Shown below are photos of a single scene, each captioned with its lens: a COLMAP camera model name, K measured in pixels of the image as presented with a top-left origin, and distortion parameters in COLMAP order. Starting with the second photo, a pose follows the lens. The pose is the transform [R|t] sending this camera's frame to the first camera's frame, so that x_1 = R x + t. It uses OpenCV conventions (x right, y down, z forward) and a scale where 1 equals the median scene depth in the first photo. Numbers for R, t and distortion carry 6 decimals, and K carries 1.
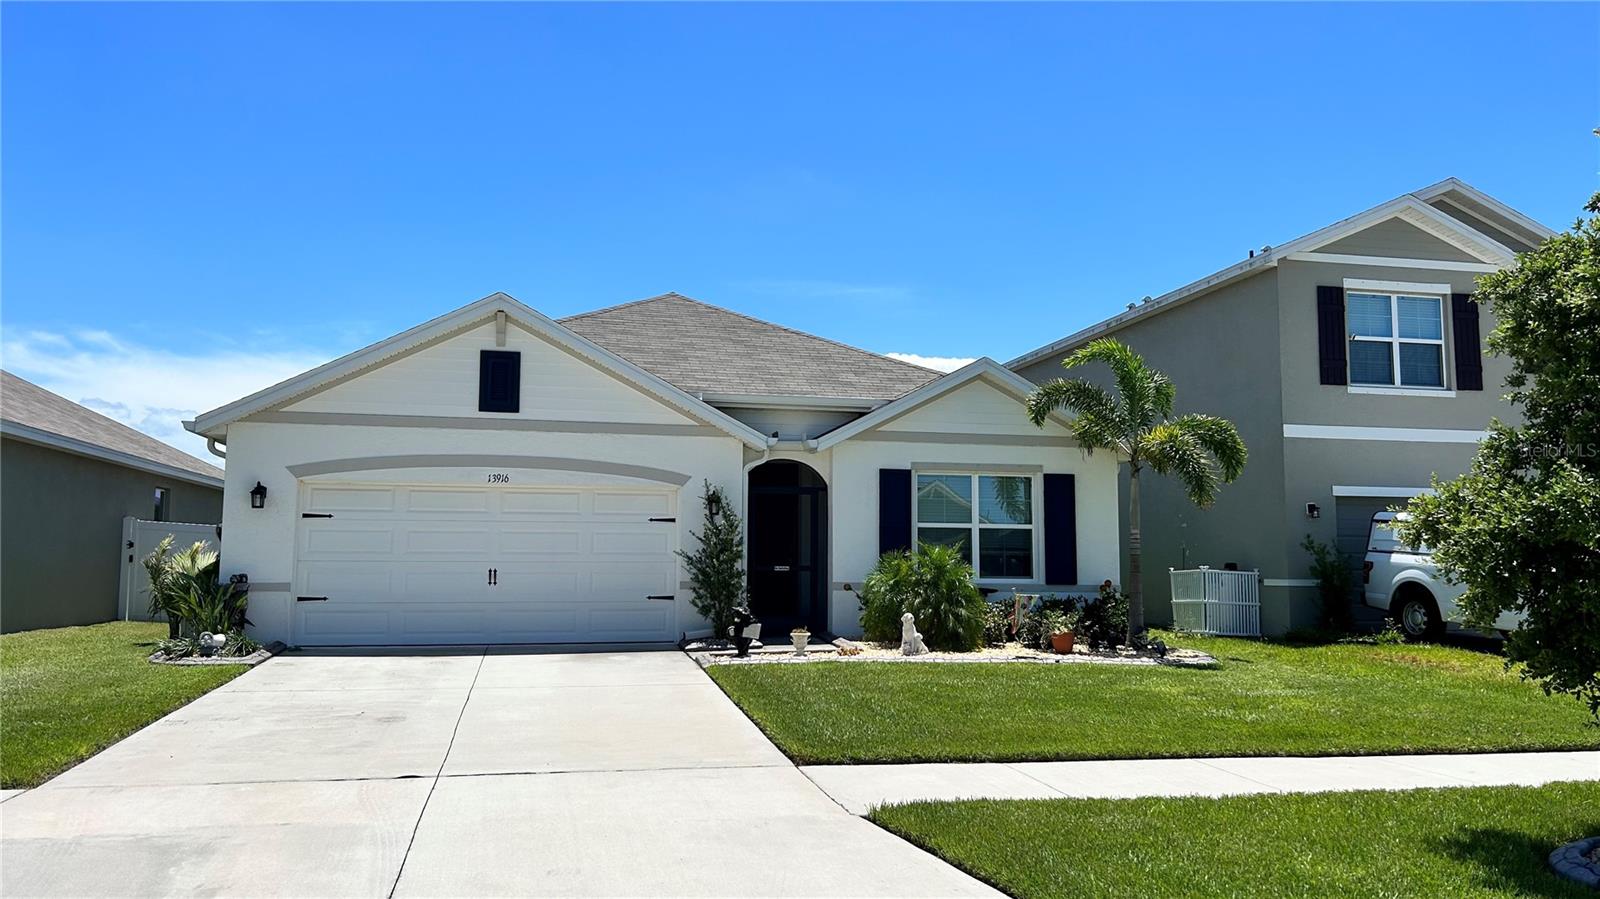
lens RADIAL K [[1185.0, 0, 800.0], [0, 1185.0, 449.5], [0, 0, 1]] dist [0.084667, -0.127356]
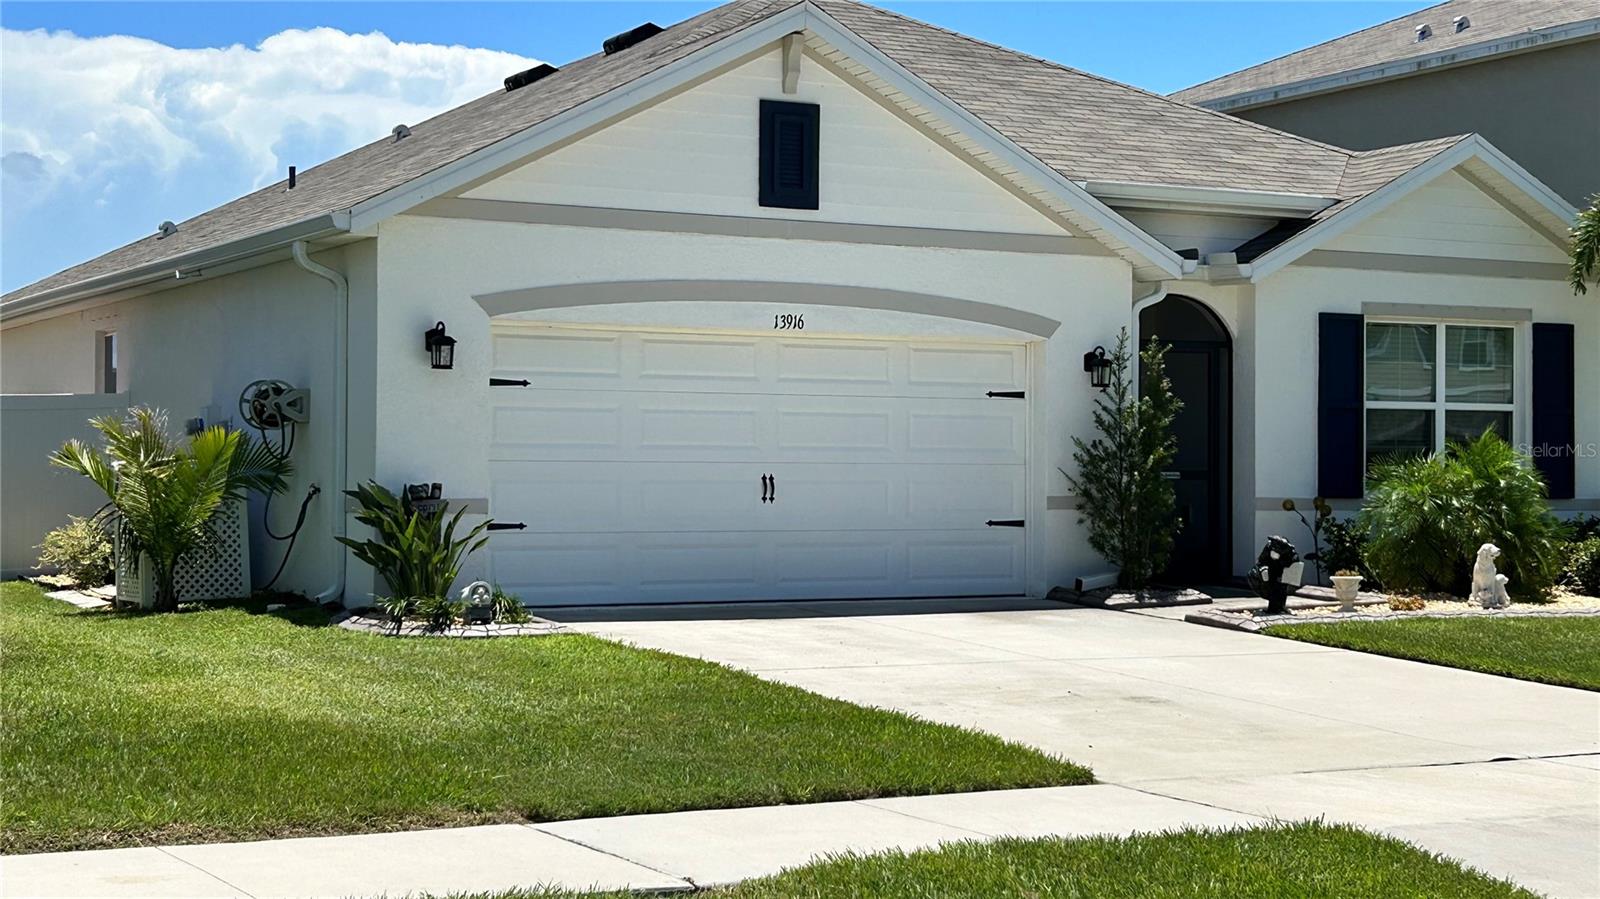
lens RADIAL K [[2422.9, 0, 800.0], [0, 2422.9, 449.5], [0, 0, 1]] dist [0.154735, 0.015886]
pose [[0.963221, 0.001741, 0.268703, -0.560050], [-0.026043, 0.995876, 0.086904, -0.016841], [-0.267444, -0.090706, 0.959295, -0.150895]]
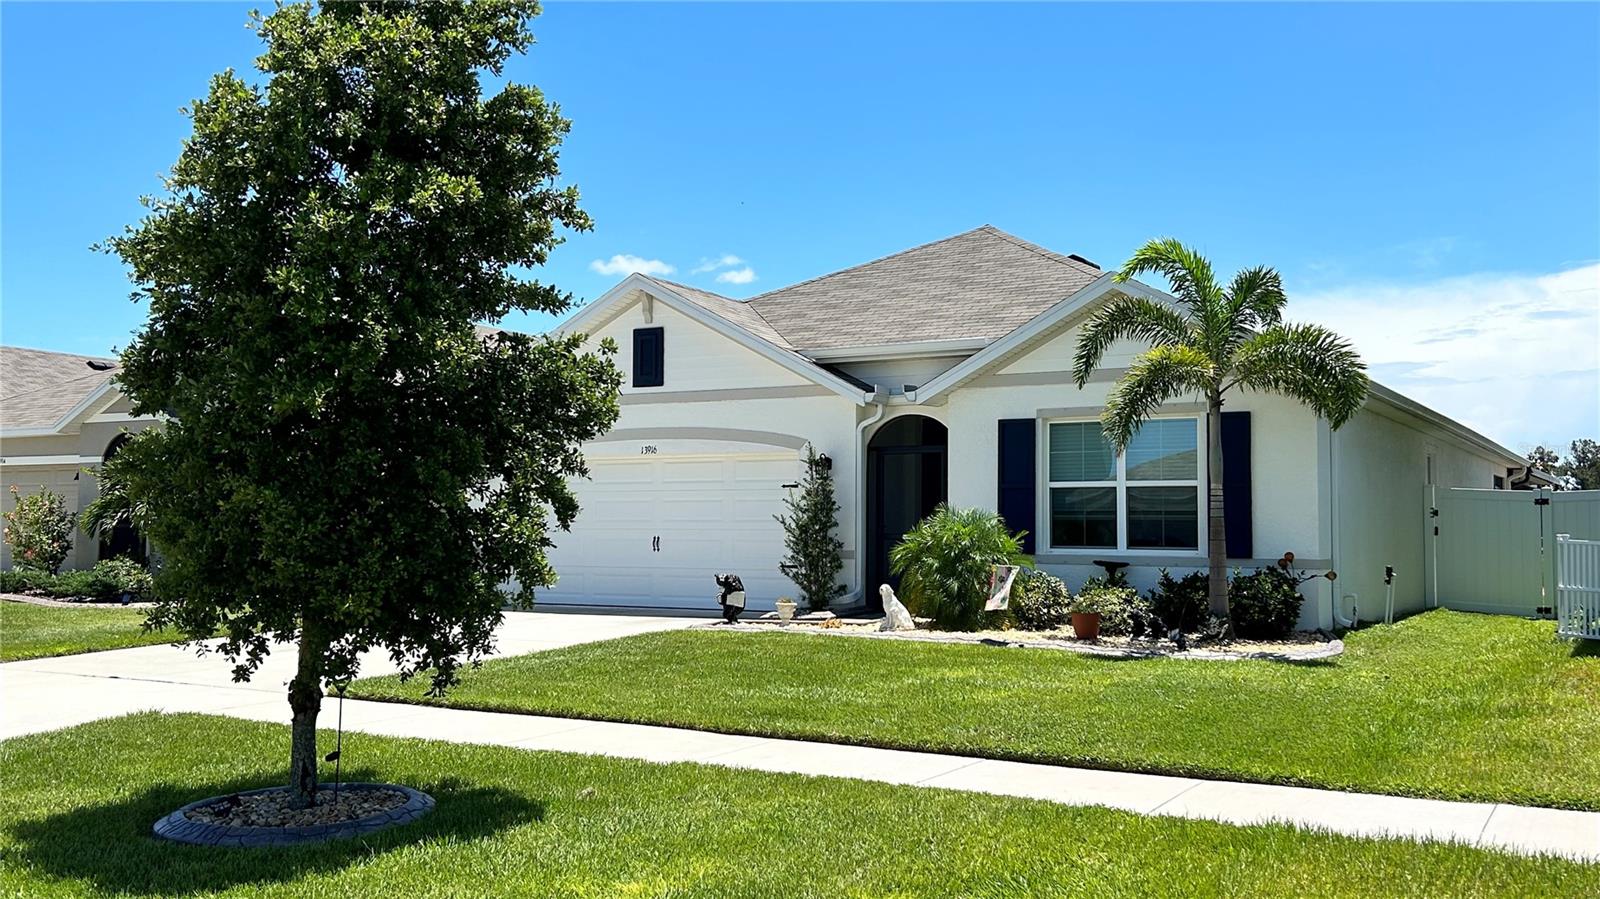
lens RADIAL K [[1519.2, 0, 800.0], [0, 1519.2, 449.5], [0, 0, 1]] dist [-0.001601, -0.001319]
pose [[0.736310, -0.037099, -0.675627, 0.740492], [0.066350, 0.997642, 0.017529, 0.009054], [0.673383, -0.057735, 0.737036, 0.098178]]
